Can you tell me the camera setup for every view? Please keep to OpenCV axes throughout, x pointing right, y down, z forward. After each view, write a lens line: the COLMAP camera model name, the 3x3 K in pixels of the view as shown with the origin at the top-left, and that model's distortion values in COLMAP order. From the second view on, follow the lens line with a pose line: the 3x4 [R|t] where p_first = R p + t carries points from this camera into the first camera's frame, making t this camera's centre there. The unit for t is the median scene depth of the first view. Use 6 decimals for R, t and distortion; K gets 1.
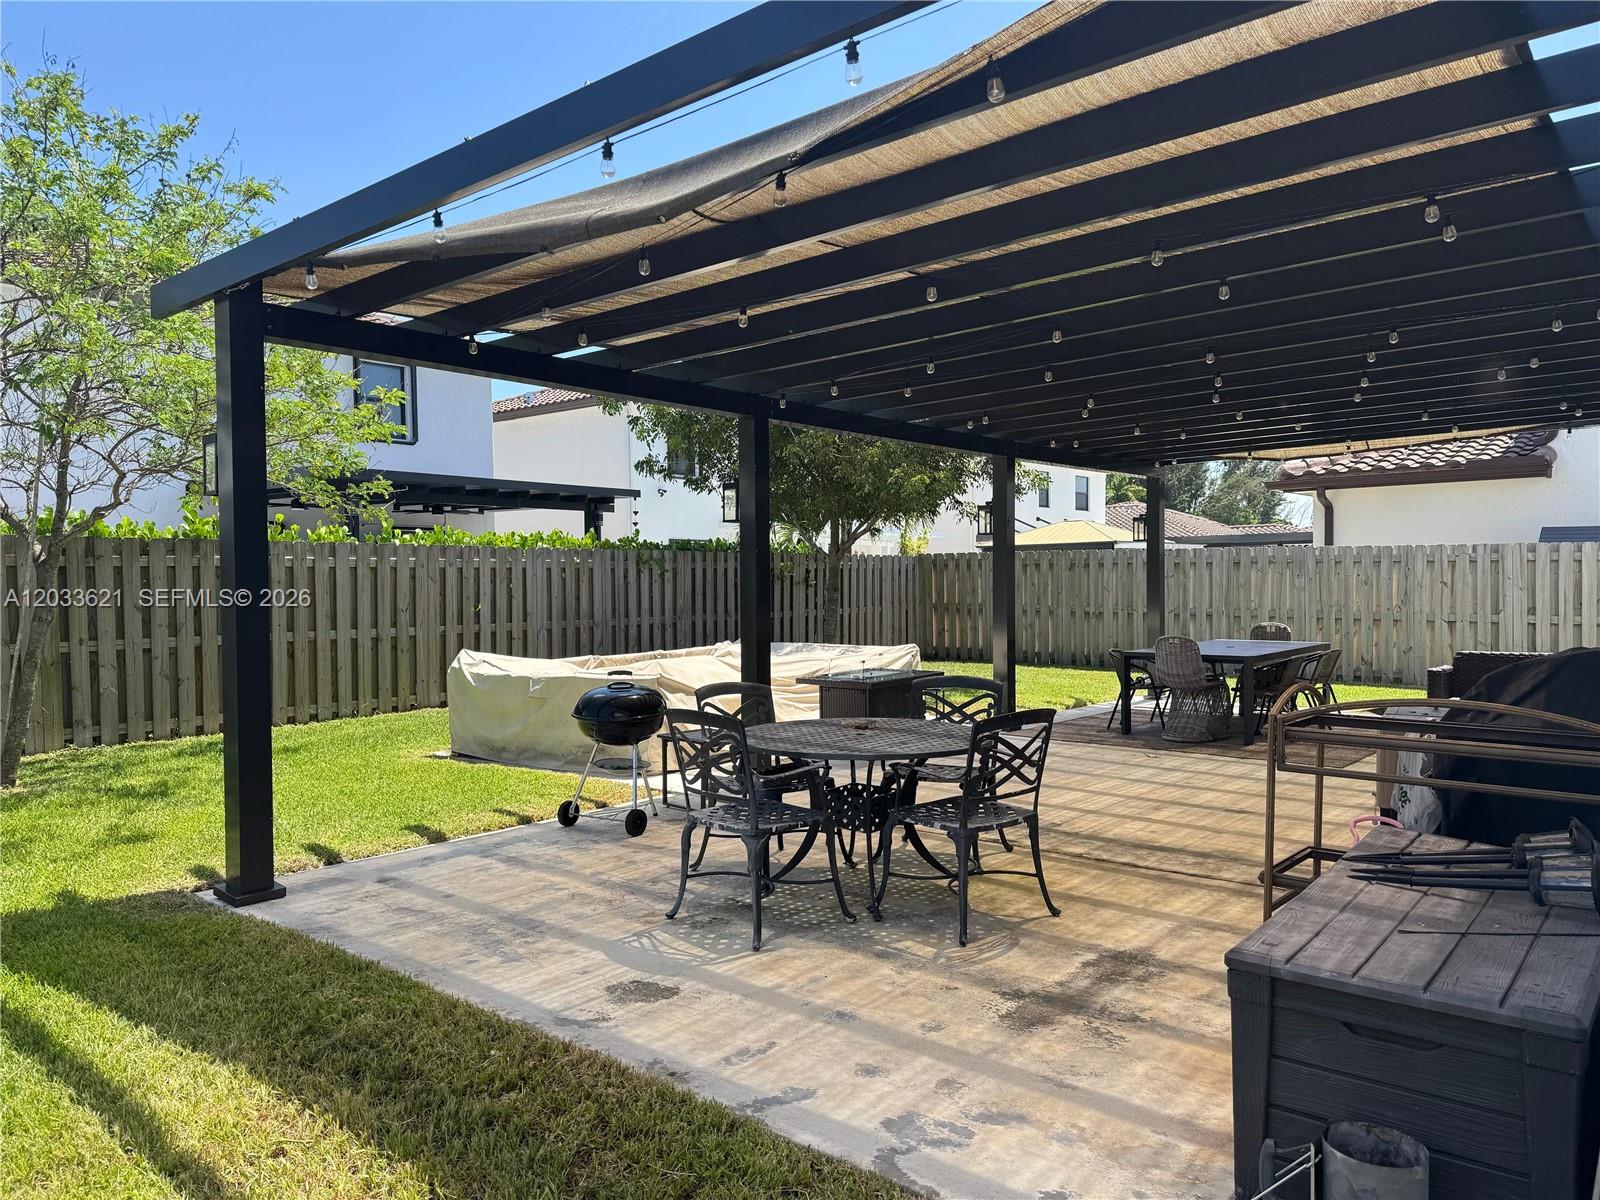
lens RADIAL K [[1104.5, 0, 809.1], [0, 1104.5, 609.7], [0, 0, 1]] dist [0.124721, -0.146253]
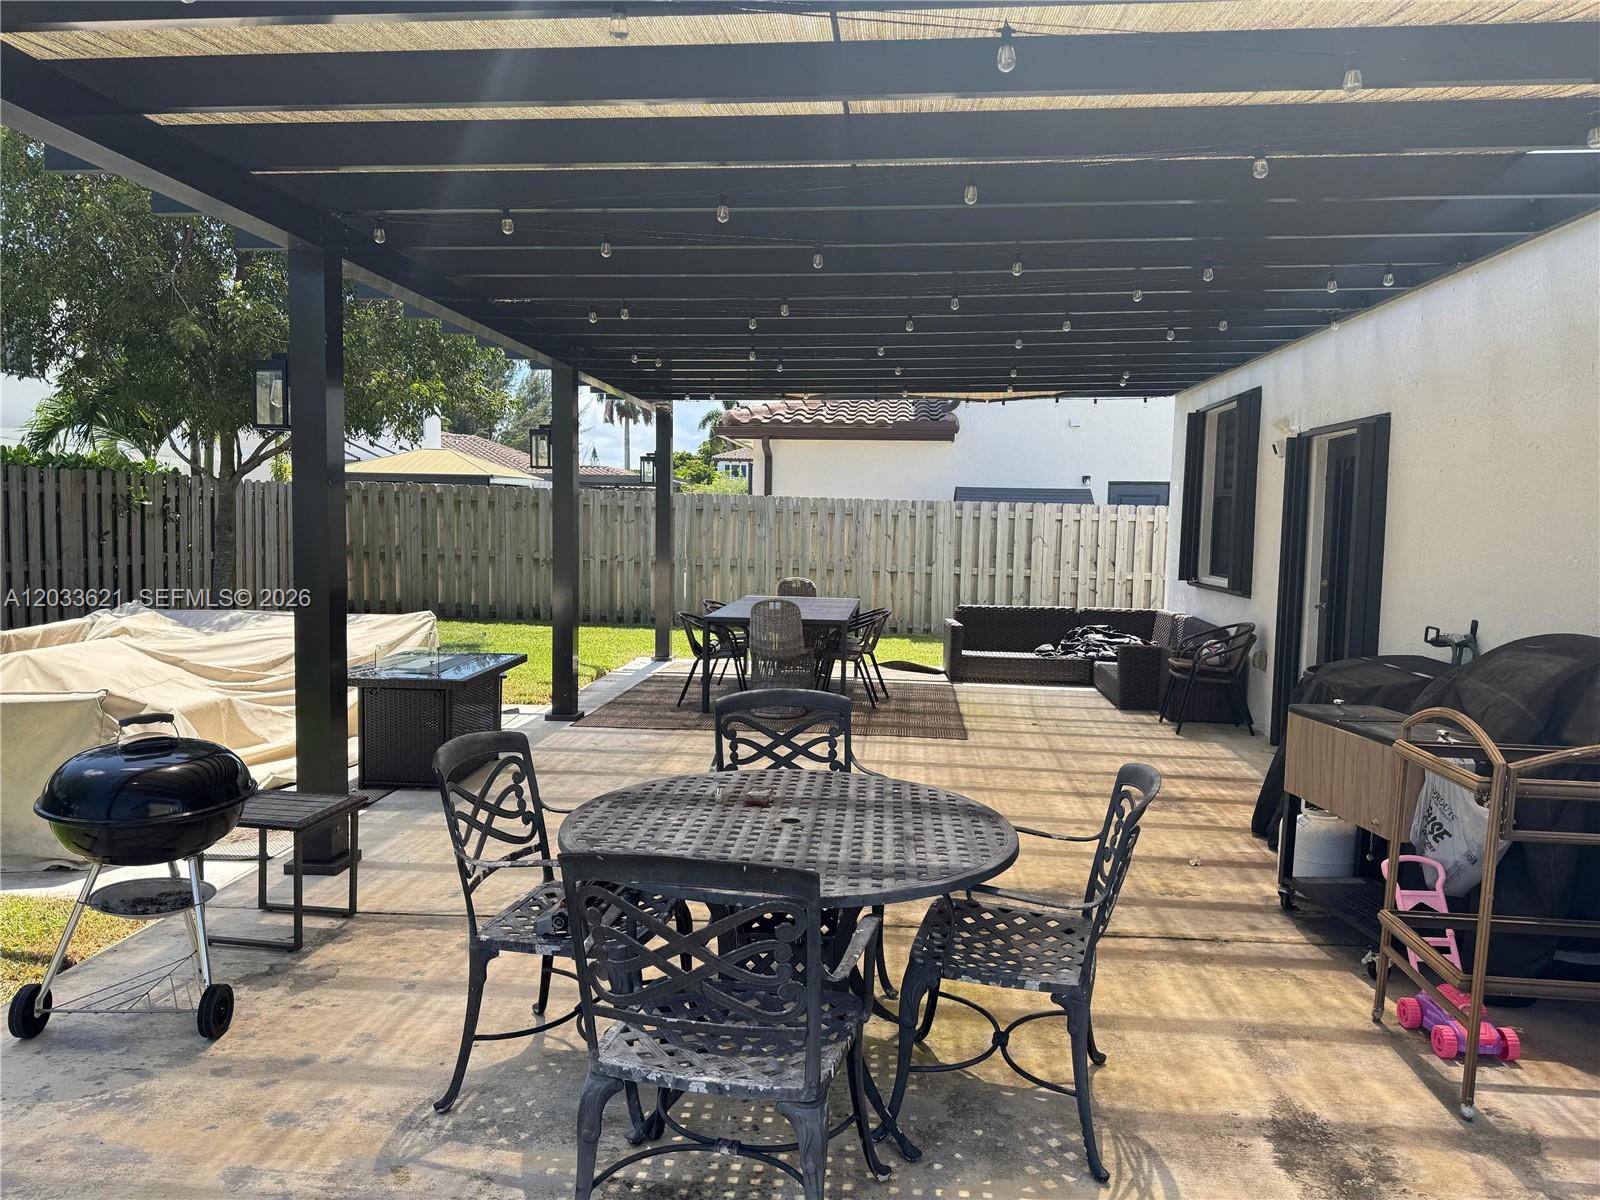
lens RADIAL K [[1104.5, 0, 809.1], [0, 1104.5, 609.7], [0, 0, 1]] dist [0.124721, -0.146253]
pose [[0.814101, -0.022815, 0.580275, -0.105762], [-0.011900, 0.998363, 0.055949, -0.011626], [-0.580601, -0.052454, 0.812497, 0.195330]]
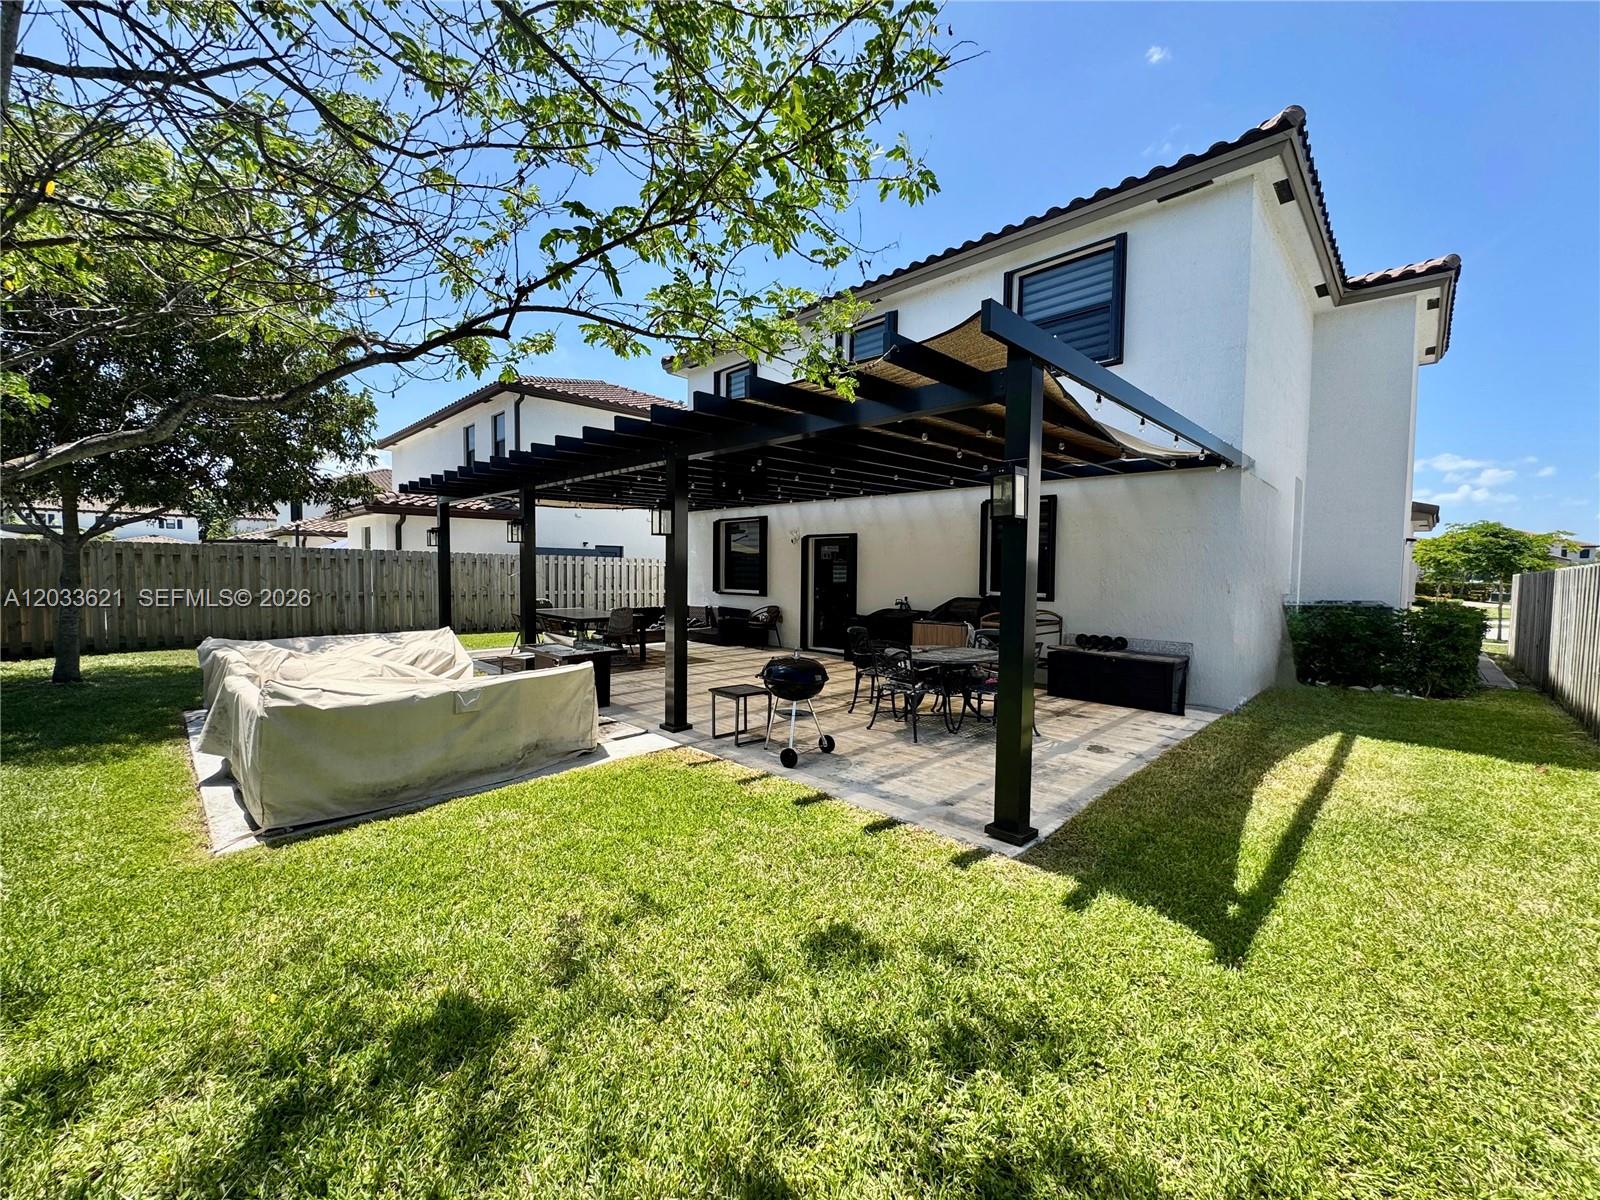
lens RADIAL K [[638.4, 0, 792.6], [0, 638.4, 599.5], [0, 0, 1]] dist [-0.002104, -0.000350]
pose [[0.084834, -0.039921, 0.995595, -0.458718], [0.015579, 0.999128, 0.038735, -0.016431], [-0.996273, 0.012224, 0.085382, 0.443445]]
